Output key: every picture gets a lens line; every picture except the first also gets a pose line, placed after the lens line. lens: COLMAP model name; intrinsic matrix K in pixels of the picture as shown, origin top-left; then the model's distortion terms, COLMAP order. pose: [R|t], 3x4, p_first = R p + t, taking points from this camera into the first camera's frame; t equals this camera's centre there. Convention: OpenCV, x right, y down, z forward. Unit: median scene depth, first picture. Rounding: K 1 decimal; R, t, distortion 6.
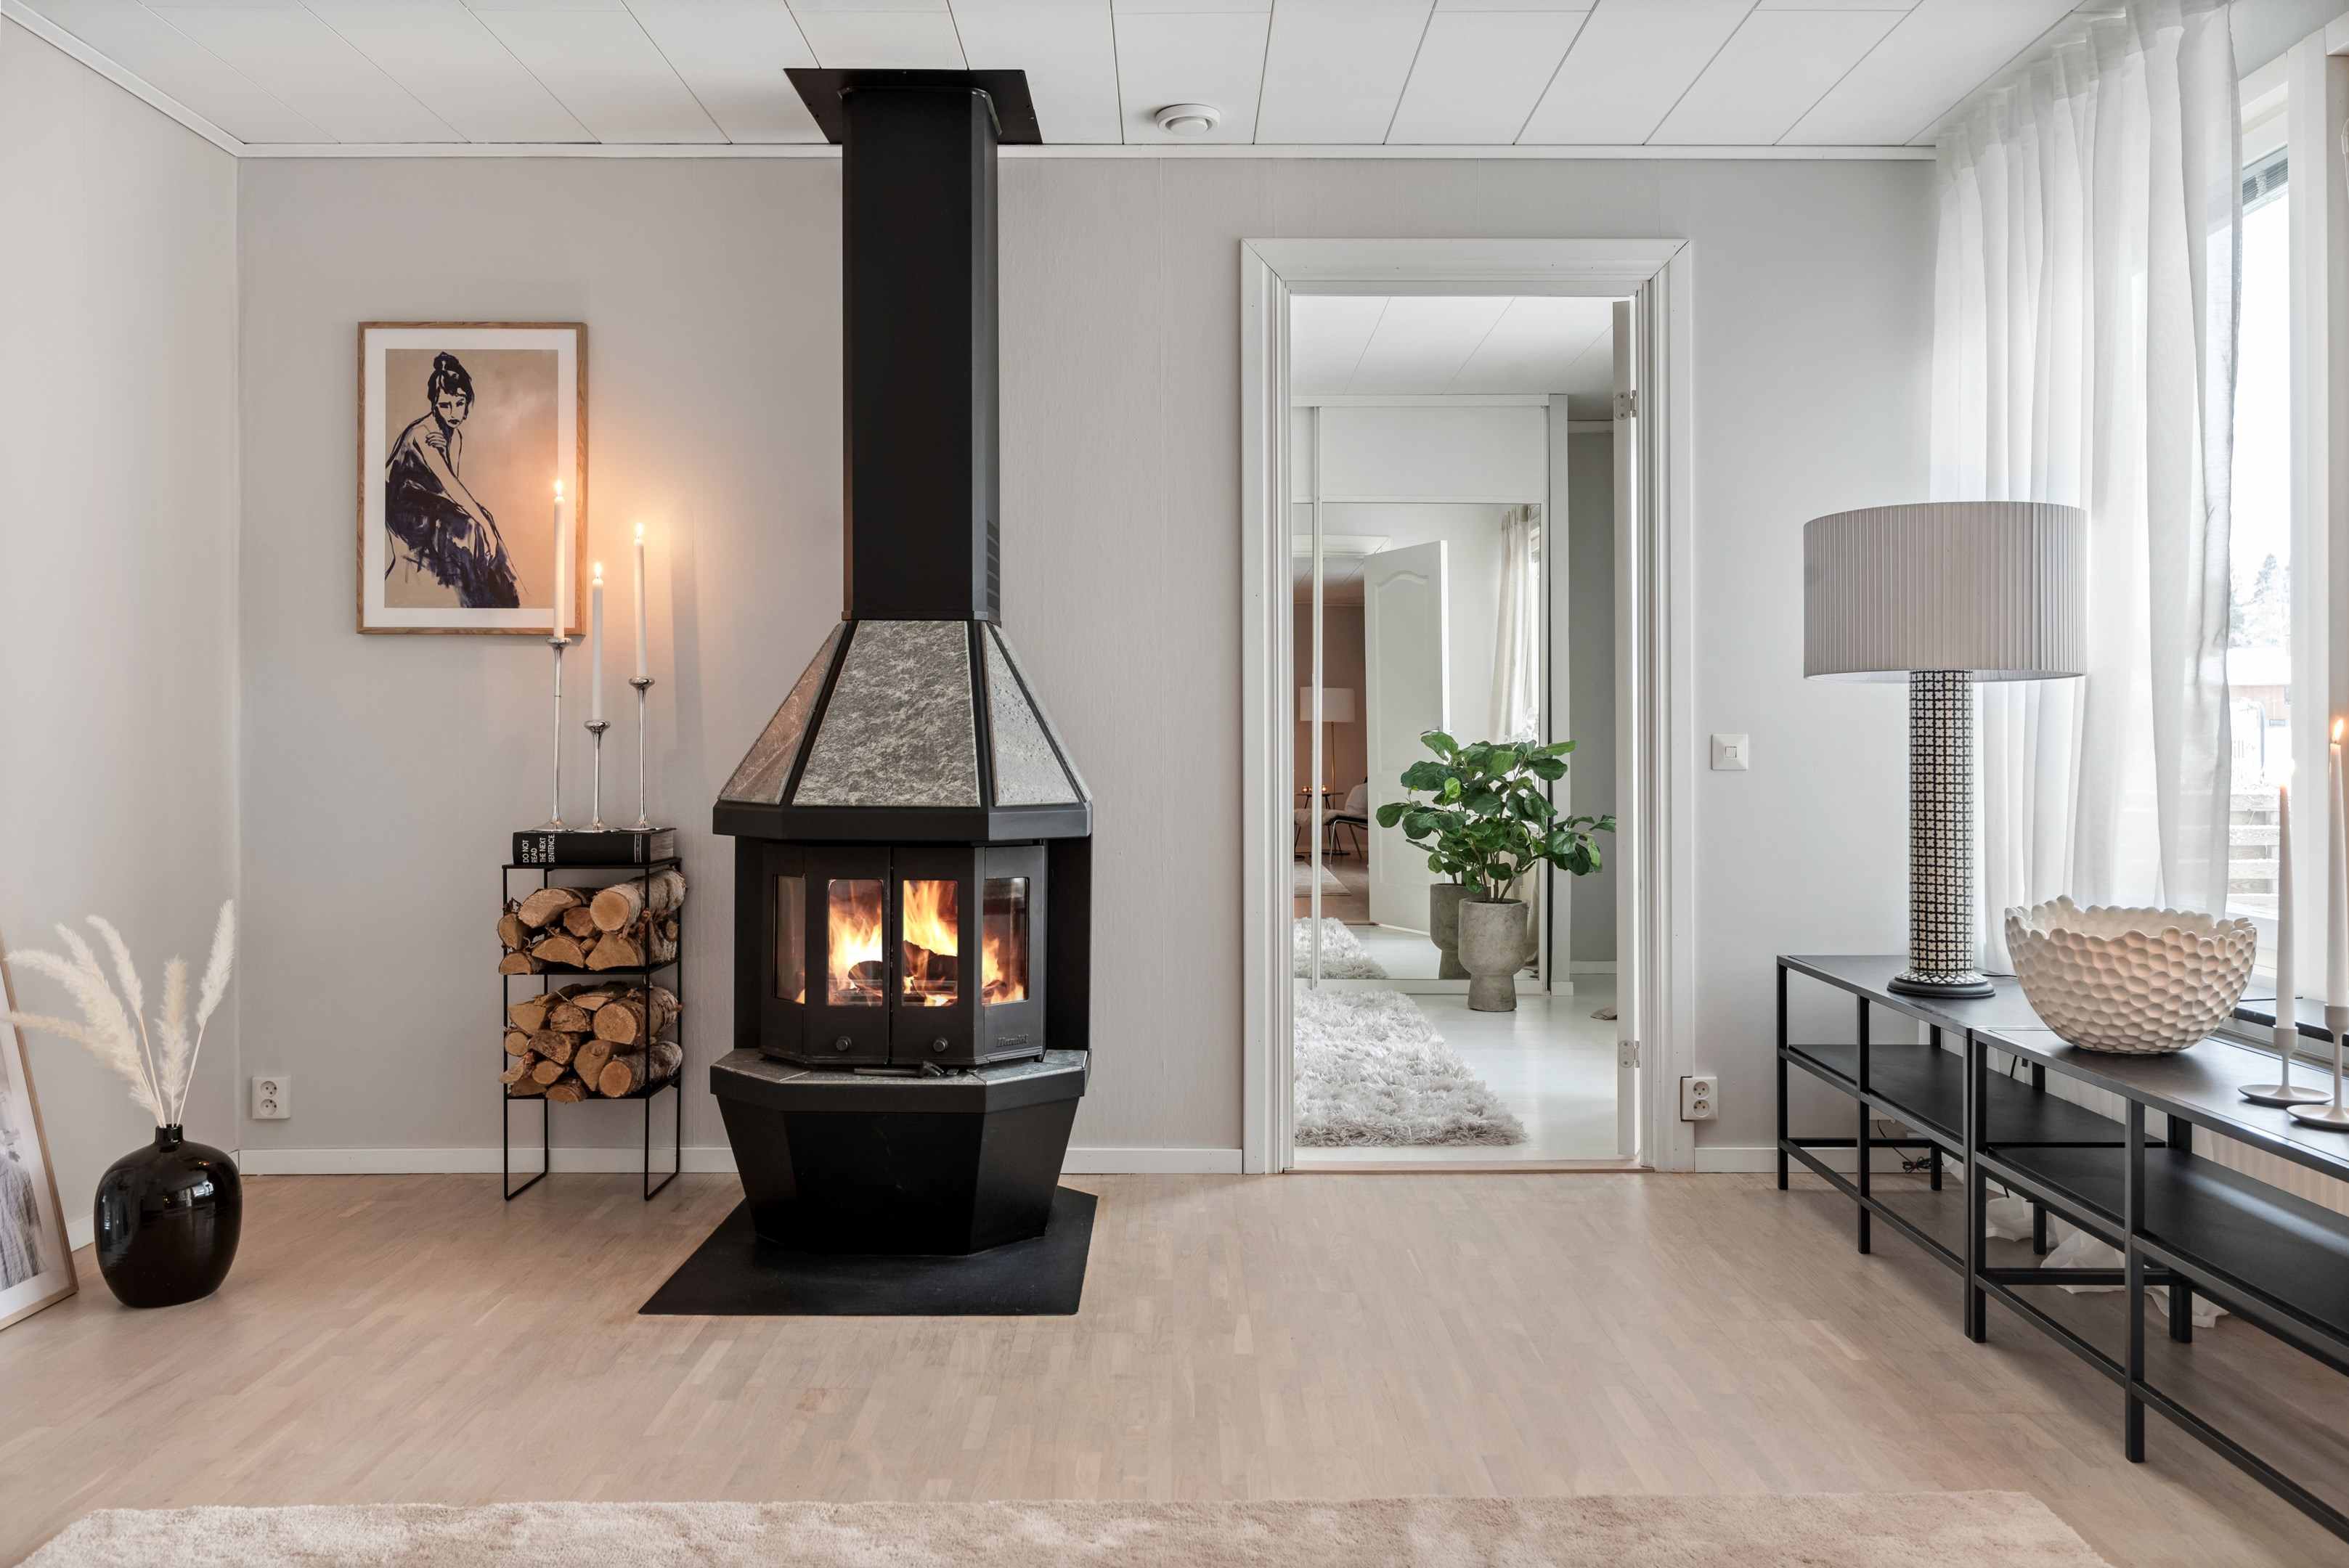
lens RADIAL K [[1793.9, 0, 1164.9], [0, 1793.9, 722.9], [0, 0, 1]] dist [-0.000052, 0.000504]
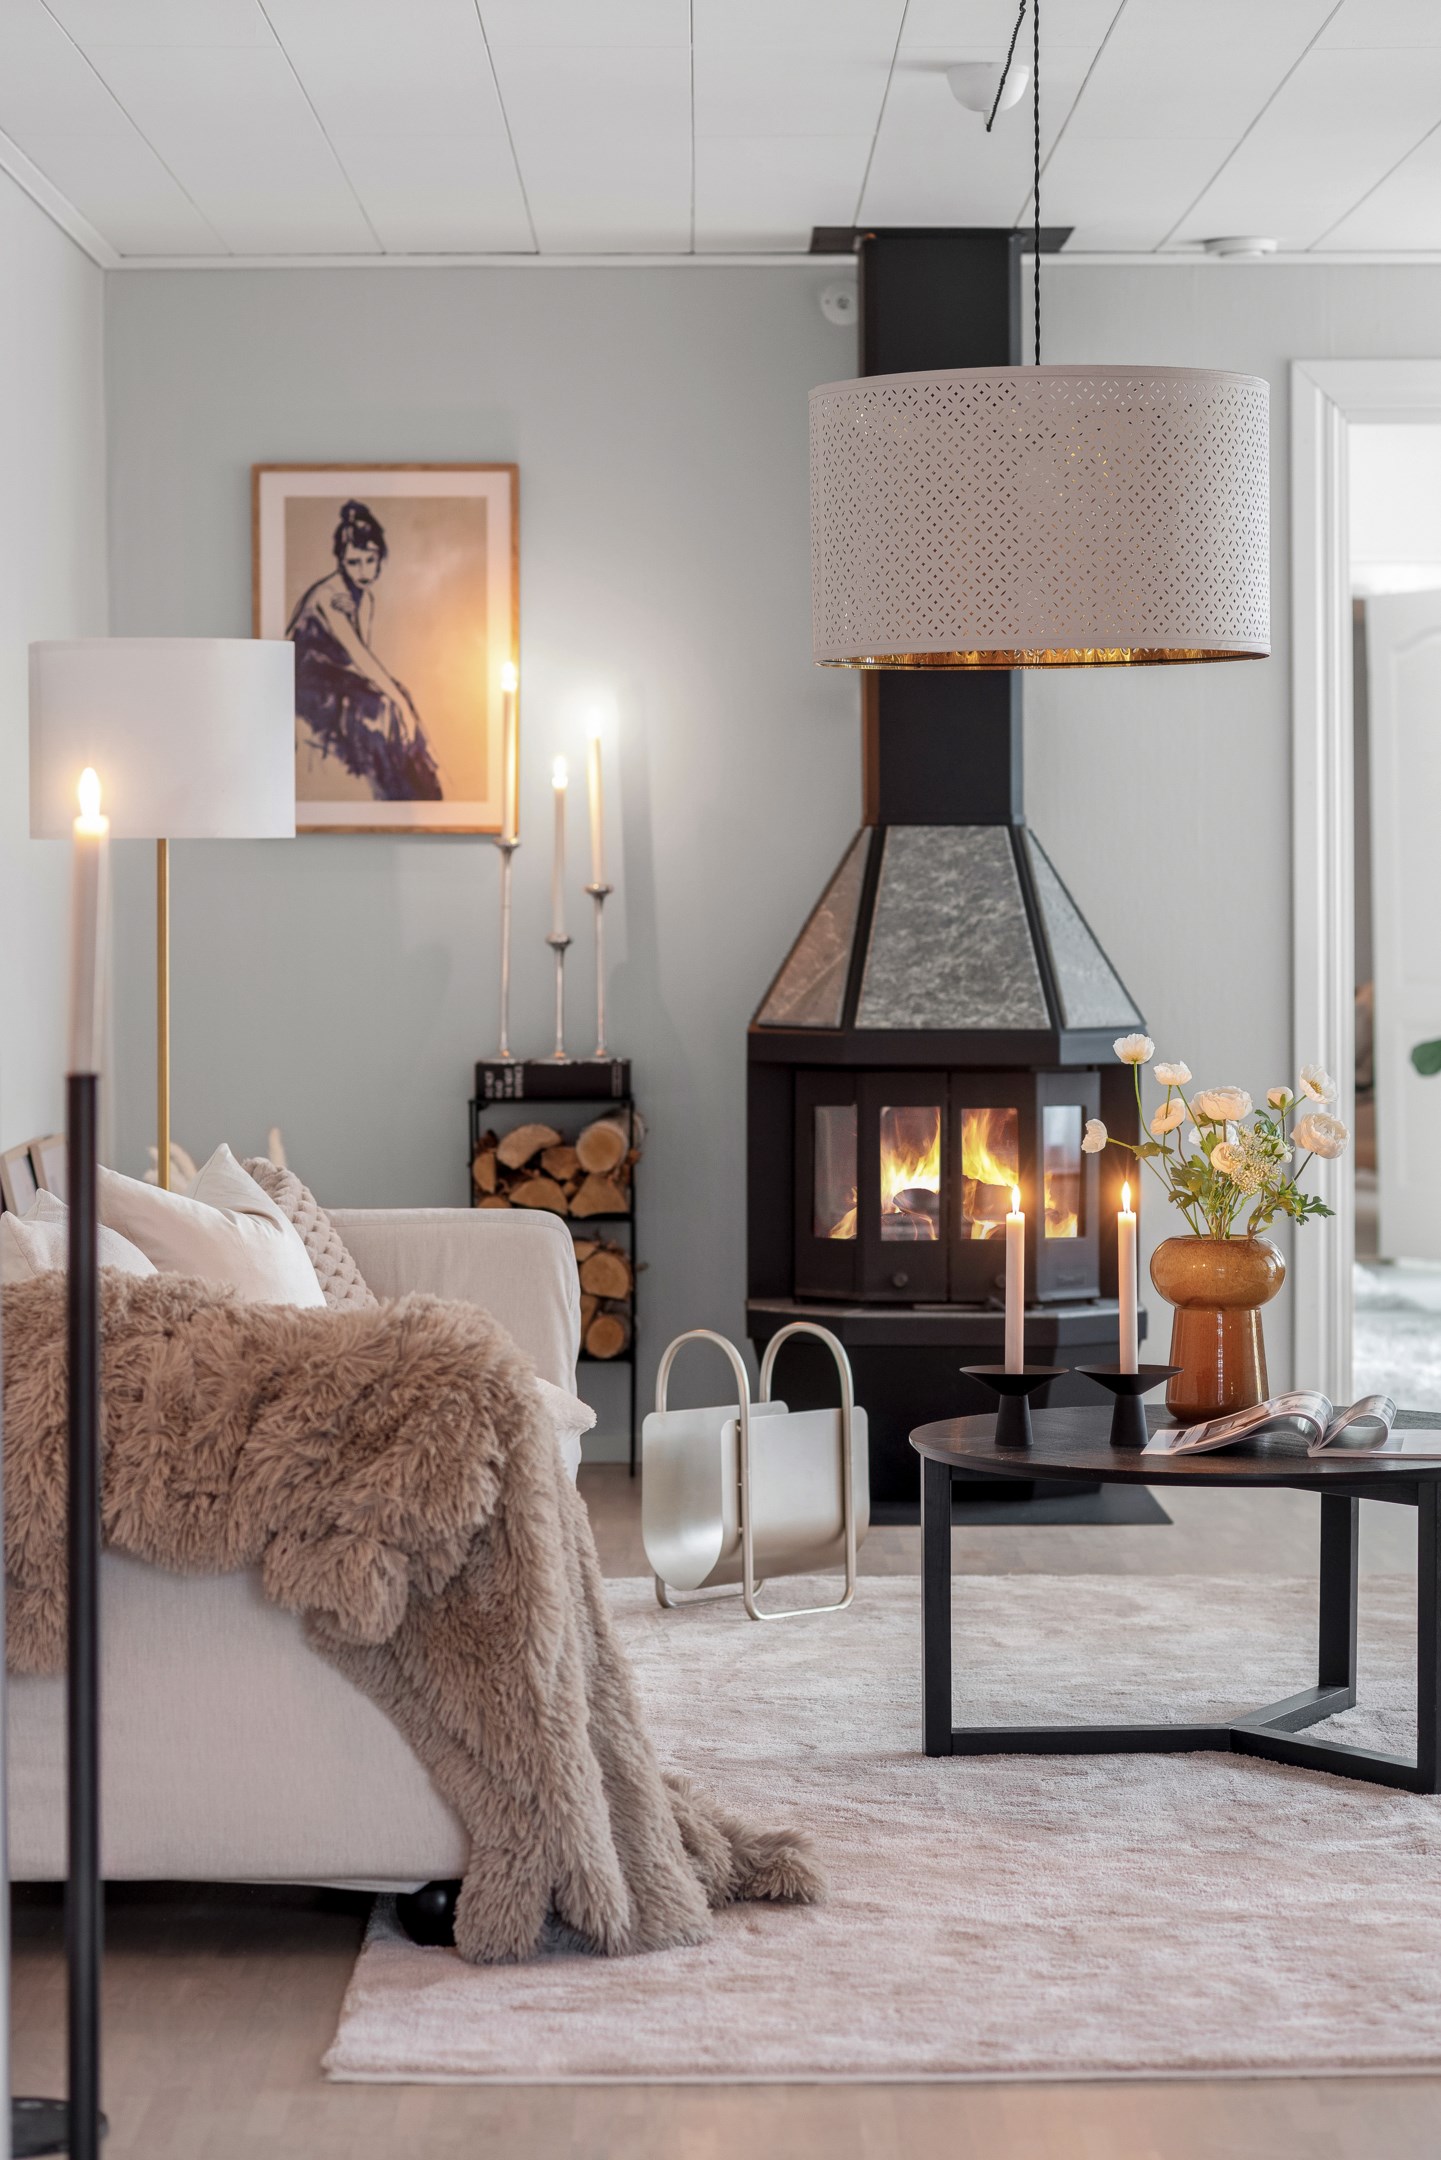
lens RADIAL K [[5251.1, 0, 721.0], [0, 5251.1, 1080.4], [0, 0, 1]] dist [-0.087718, 0.000000]
pose [[0.999935, -0.003507, 0.010877, -0.276032], [0.003019, 0.999004, 0.044519, -0.045785], [-0.011022, -0.044483, 0.998949, -1.605413]]
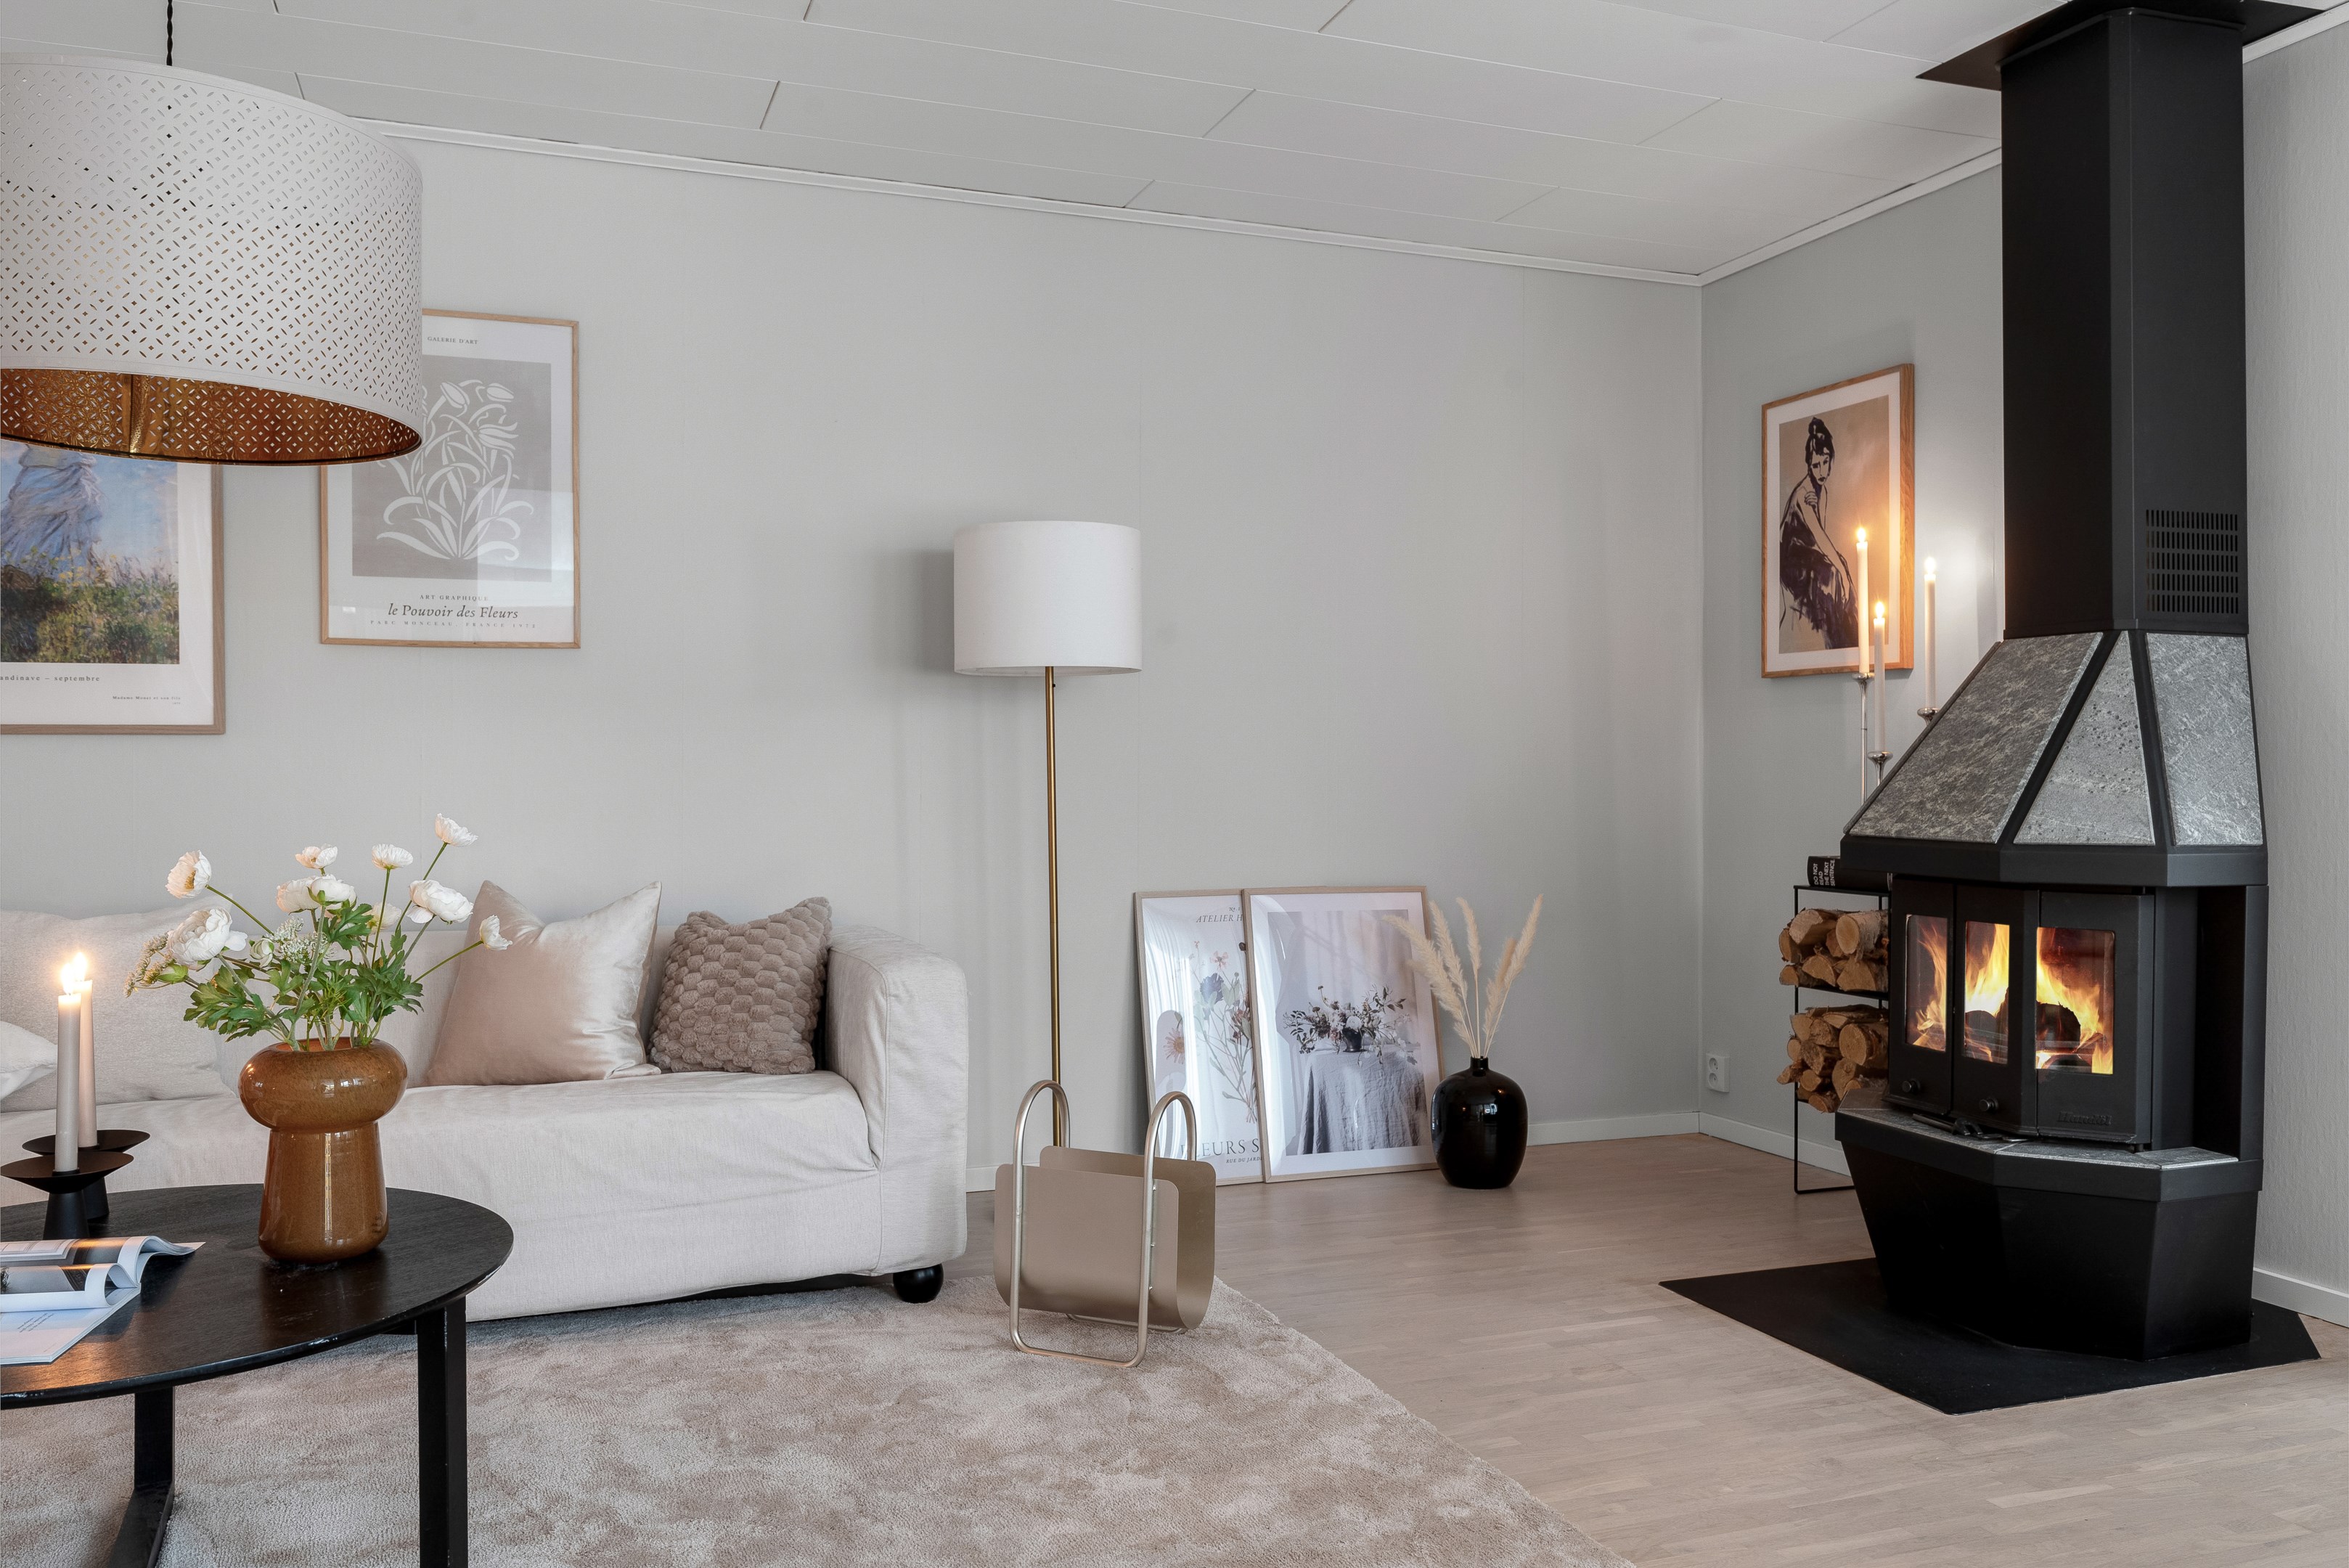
lens RADIAL K [[1794.2, 0, 1177.4], [0, 1794.2, 776.0], [0, 0, 1]] dist [-0.000052, 0.000504]
pose [[0.345829, 0.000616, -0.938297, 0.530946], [0.006574, 0.999974, 0.003079, 0.006983], [0.938274, -0.007233, 0.345816, 0.274559]]
